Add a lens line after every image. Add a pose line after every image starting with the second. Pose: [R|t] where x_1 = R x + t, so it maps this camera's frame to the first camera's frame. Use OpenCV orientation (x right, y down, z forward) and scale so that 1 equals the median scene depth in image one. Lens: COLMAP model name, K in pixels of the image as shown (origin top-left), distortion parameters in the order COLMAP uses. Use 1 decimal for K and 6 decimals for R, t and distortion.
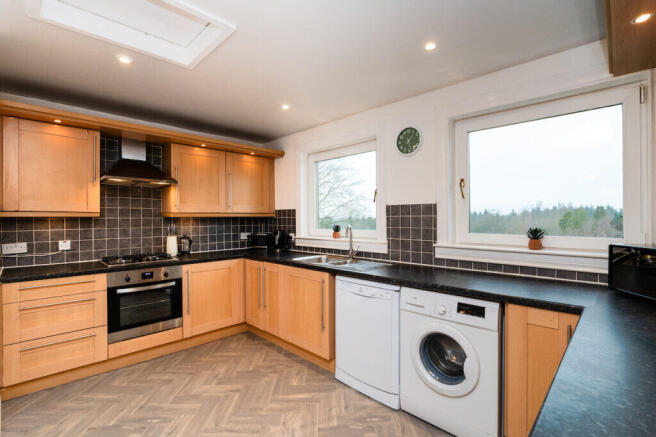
lens RADIAL K [[304.8, 0, 329.7], [0, 304.8, 219.9], [0, 0, 1]] dist [-0.015382, 0.000651]
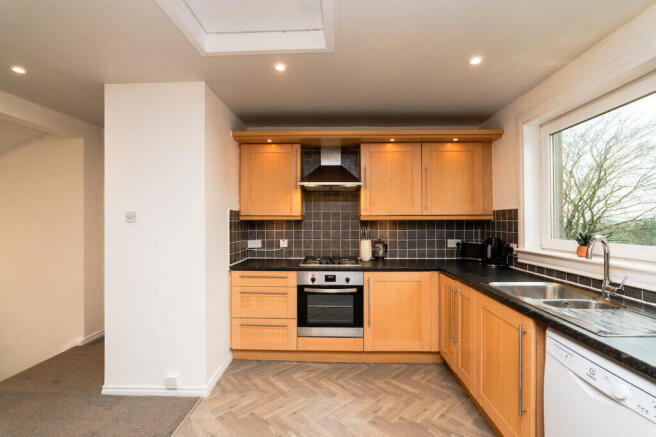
lens RADIAL K [[304.8, 0, 329.7], [0, 304.8, 219.9], [0, 0, 1]] dist [-0.015382, 0.000651]
pose [[0.674912, -0.000173, -0.737898, 0.139353], [-0.007103, 0.999952, -0.006731, -0.003158], [0.737864, 0.009784, 0.674879, 0.305125]]
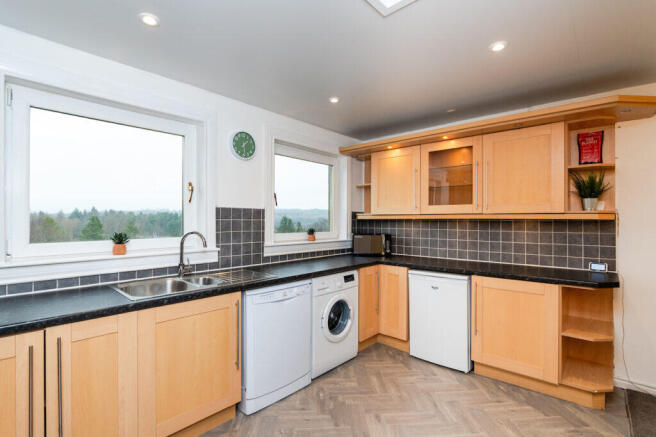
lens RADIAL K [[312.5, 0, 329.5], [0, 312.5, 223.4], [0, 0, 1]] dist [-0.001944, 0.000073]
pose [[-0.046945, -0.007126, 0.998872, -0.739784], [0.002330, 0.999971, 0.007244, -0.006797], [-0.998895, 0.002667, -0.046927, 0.720043]]
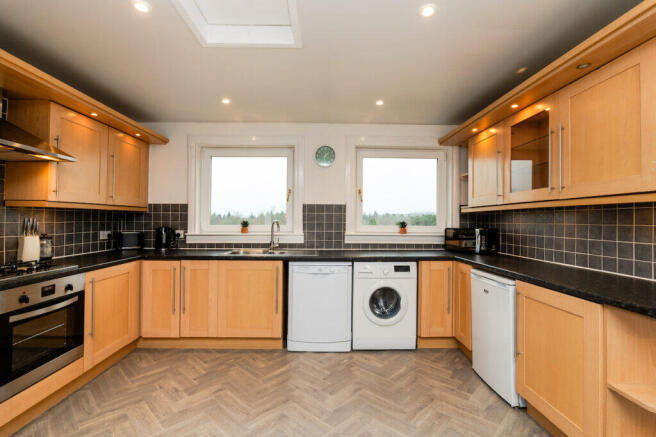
lens RADIAL K [[304.8, 0, 329.7], [0, 304.8, 219.9], [0, 0, 1]] dist [-0.015382, 0.000651]
pose [[0.697778, 0.009430, 0.716252, -0.624852], [-0.004357, 0.999951, -0.008920, 0.026222], [-0.716301, 0.003104, 0.697785, 0.065534]]
